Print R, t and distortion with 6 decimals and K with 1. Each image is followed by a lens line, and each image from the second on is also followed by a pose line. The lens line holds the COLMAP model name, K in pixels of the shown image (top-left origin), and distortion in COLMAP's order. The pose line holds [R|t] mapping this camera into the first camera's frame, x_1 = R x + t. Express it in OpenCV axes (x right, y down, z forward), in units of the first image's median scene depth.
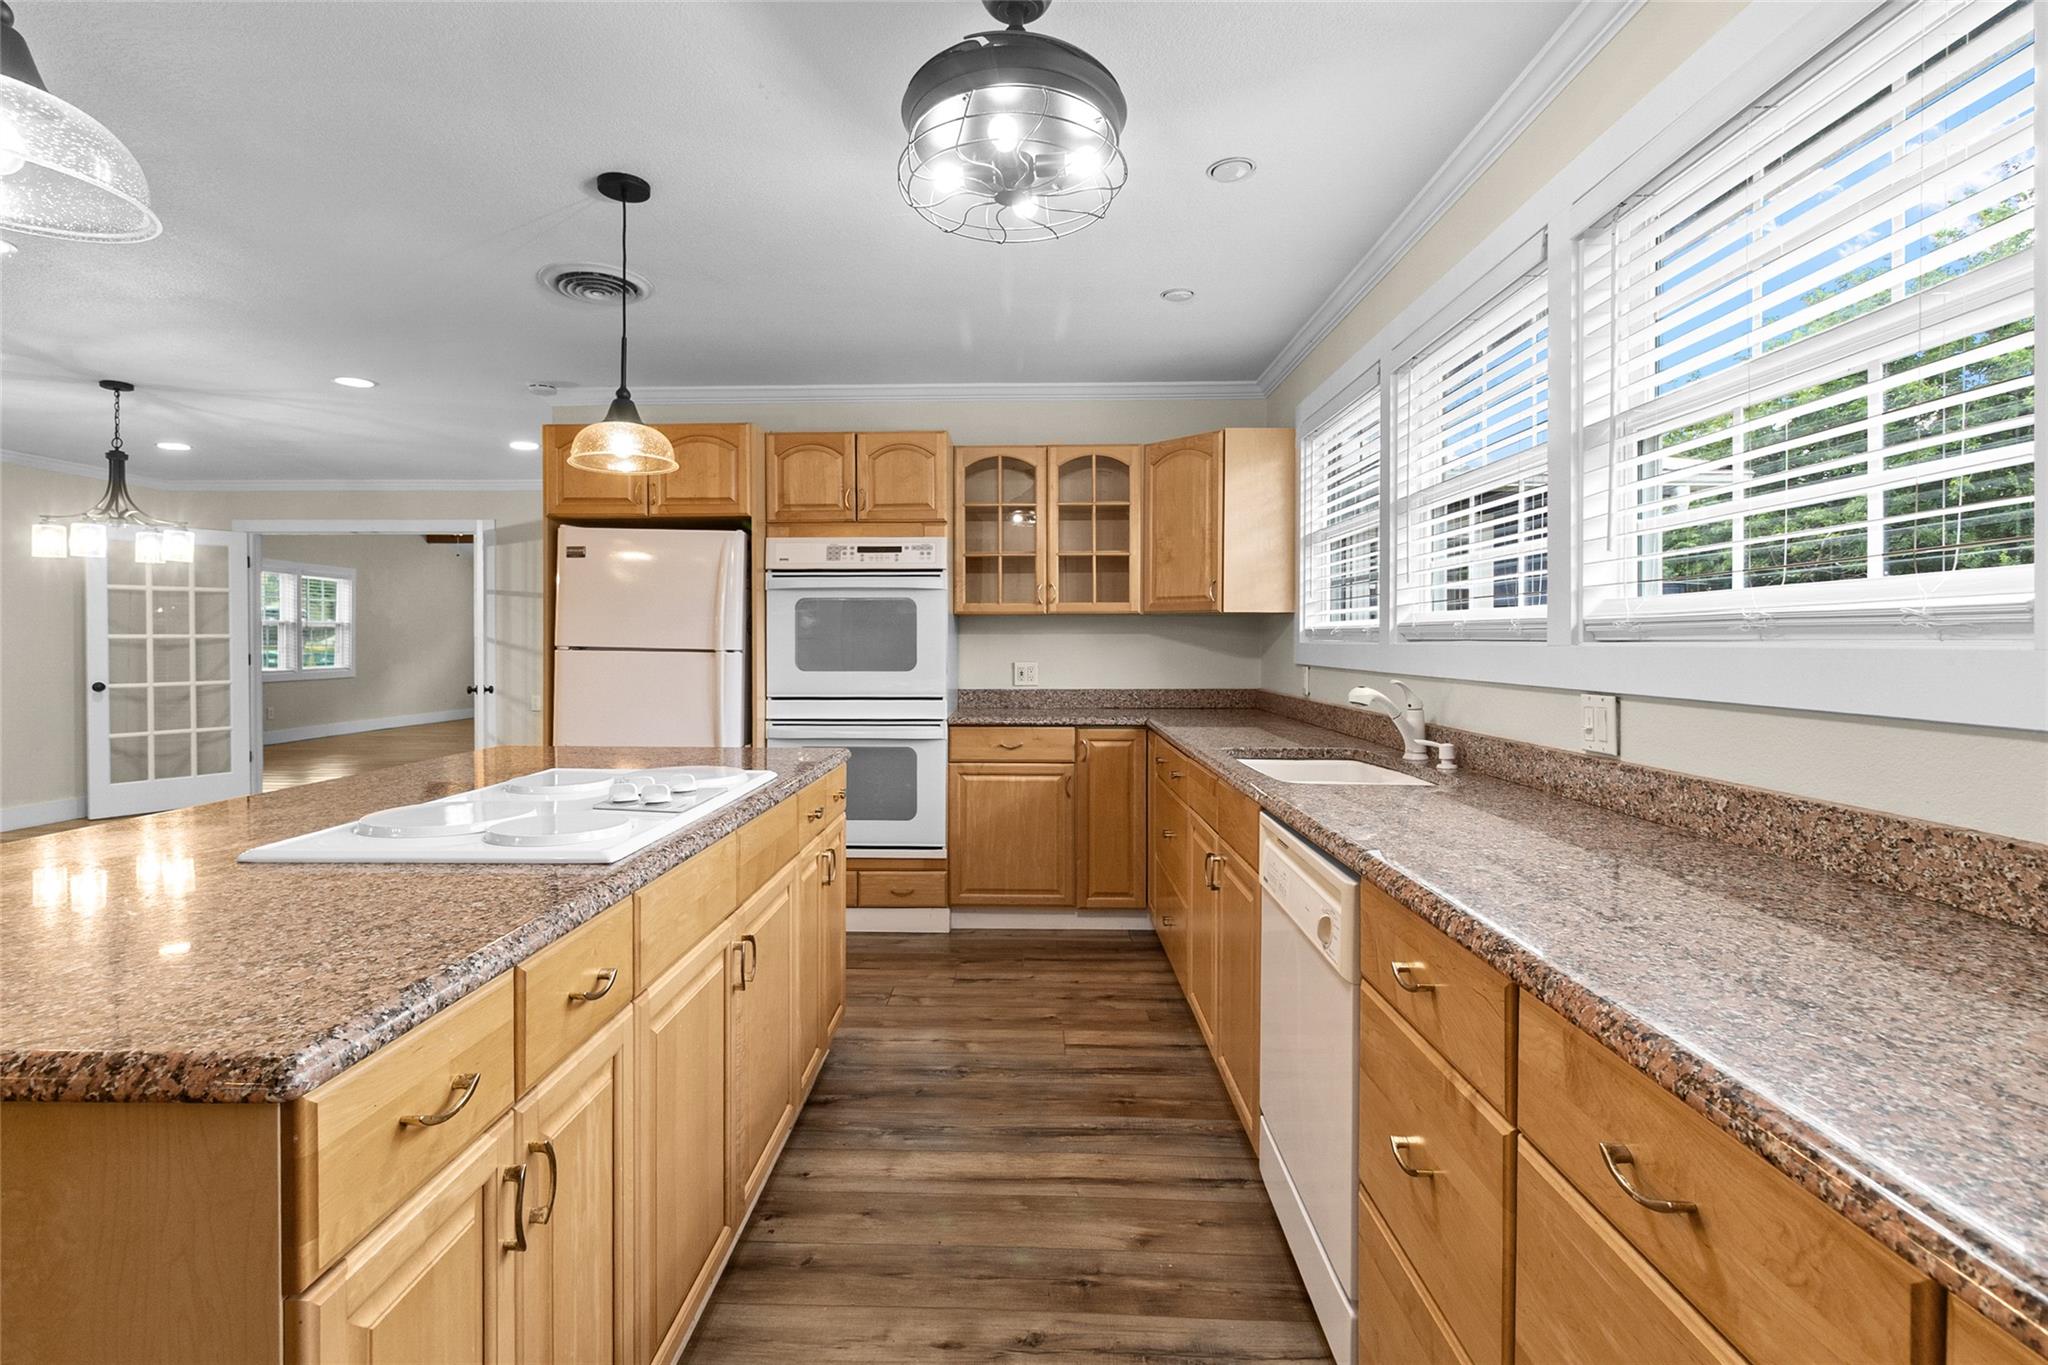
lens RADIAL K [[952.7, 0, 1022.9], [0, 952.7, 667.8], [0, 0, 1]] dist [0.007263, -0.002744]
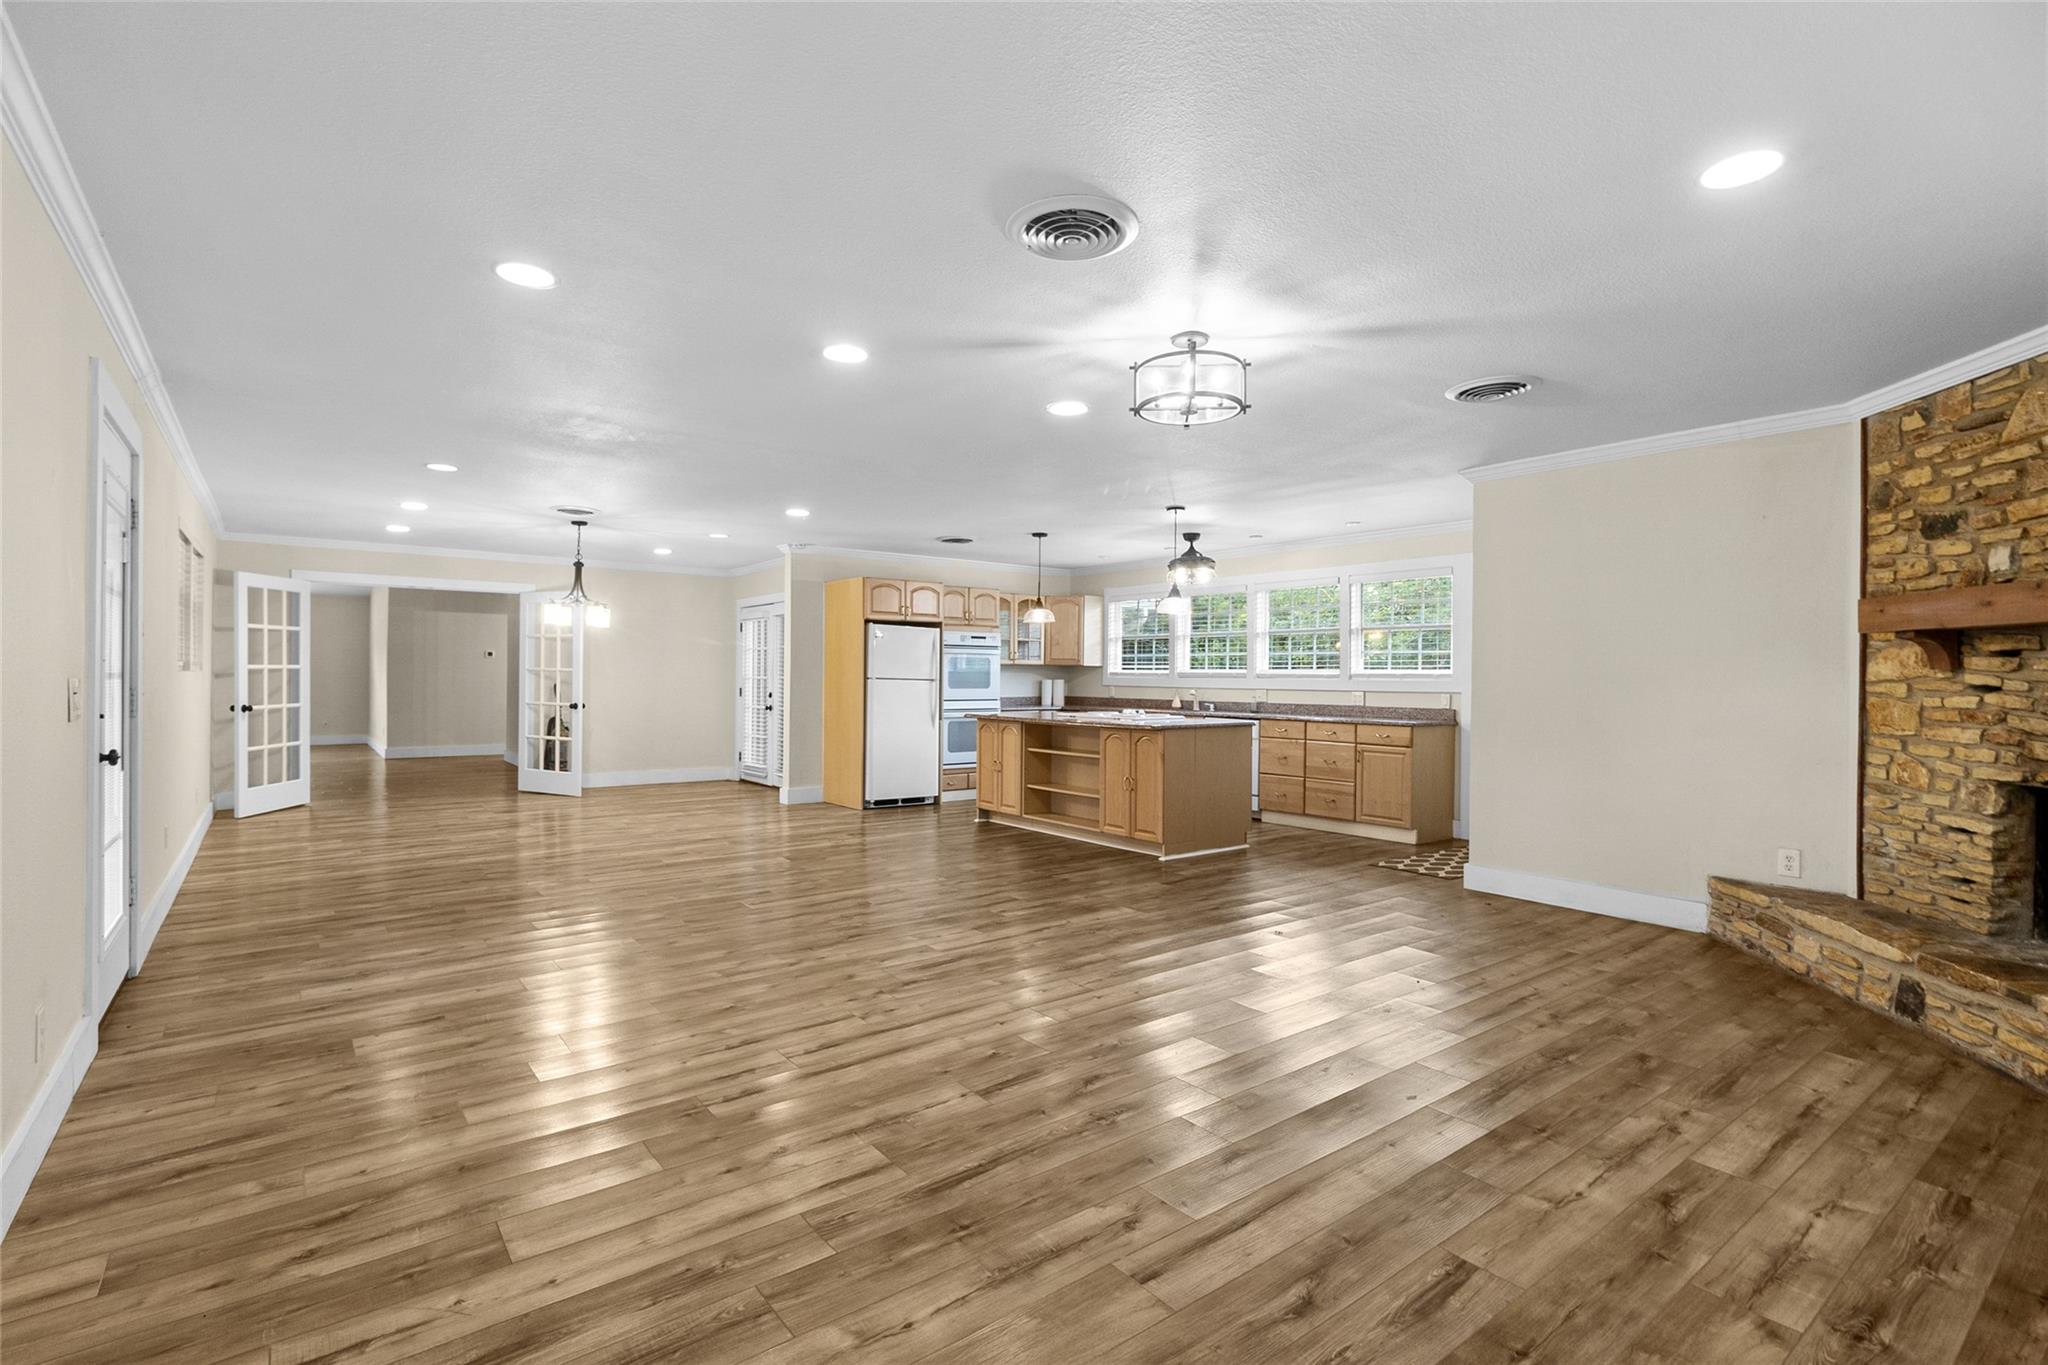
lens RADIAL K [[952.7, 0, 1016.6], [0, 952.7, 688.5], [0, 0, 1]] dist [0.007263, -0.002744]
pose [[0.781677, -0.003113, 0.623676, -1.563001], [0.008514, 0.999948, -0.005680, 0.018518], [-0.623625, 0.009750, 0.781663, -0.921928]]
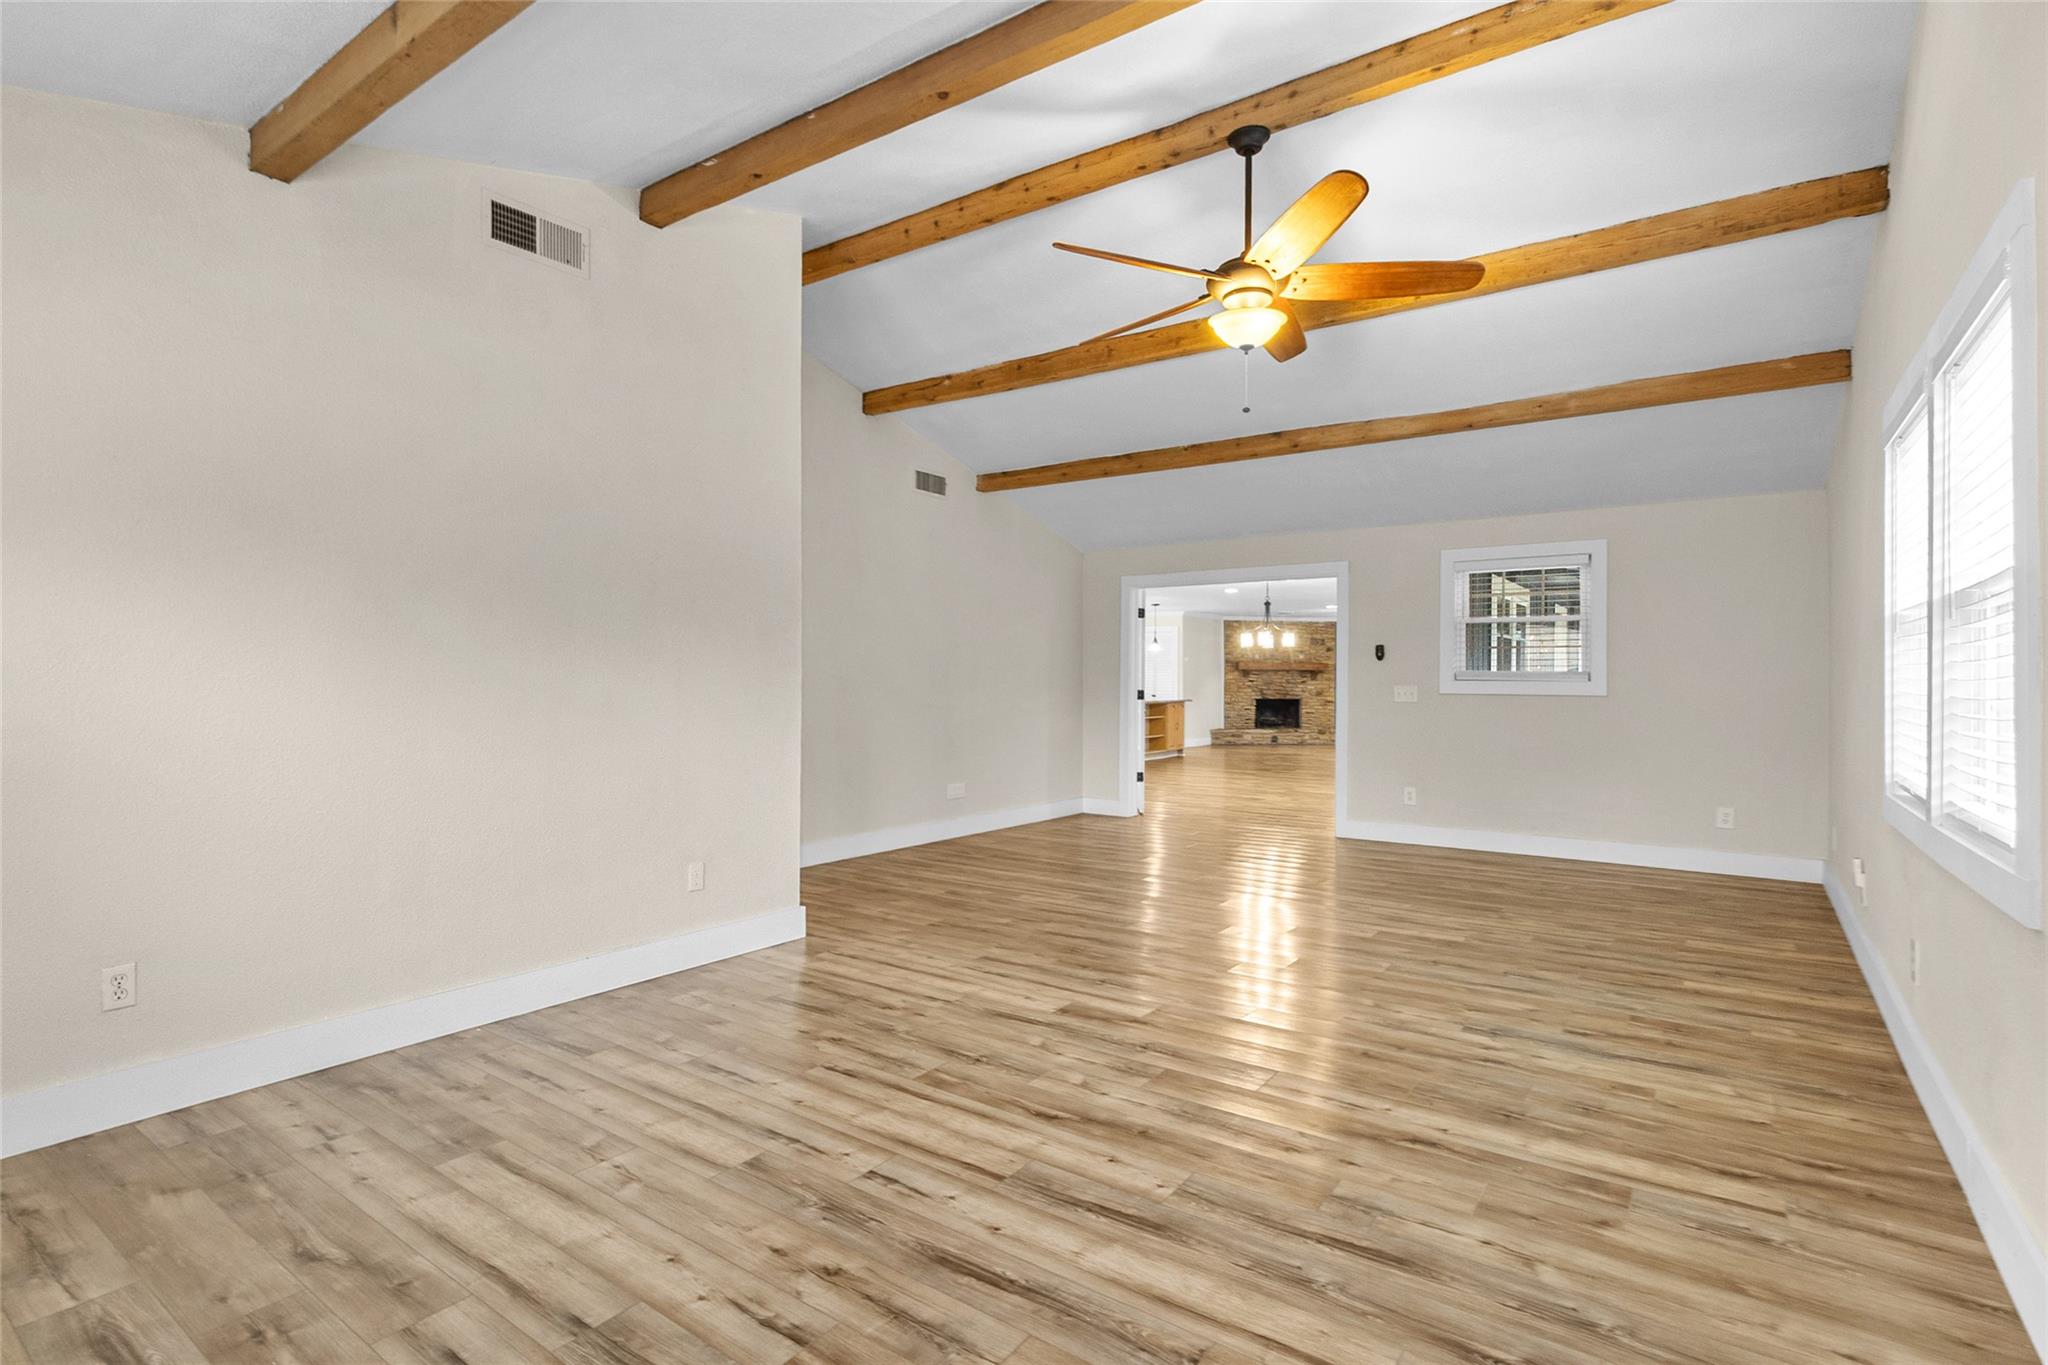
lens RADIAL K [[952.7, 0, 1013.1], [0, 952.7, 690.1], [0, 0, 1]] dist [0.007263, -0.002744]
pose [[-0.835928, -0.005071, 0.548816, -1.851937], [0.005715, 0.999823, 0.017943, -0.024283], [-0.548809, 0.018136, -0.835751, 3.750175]]
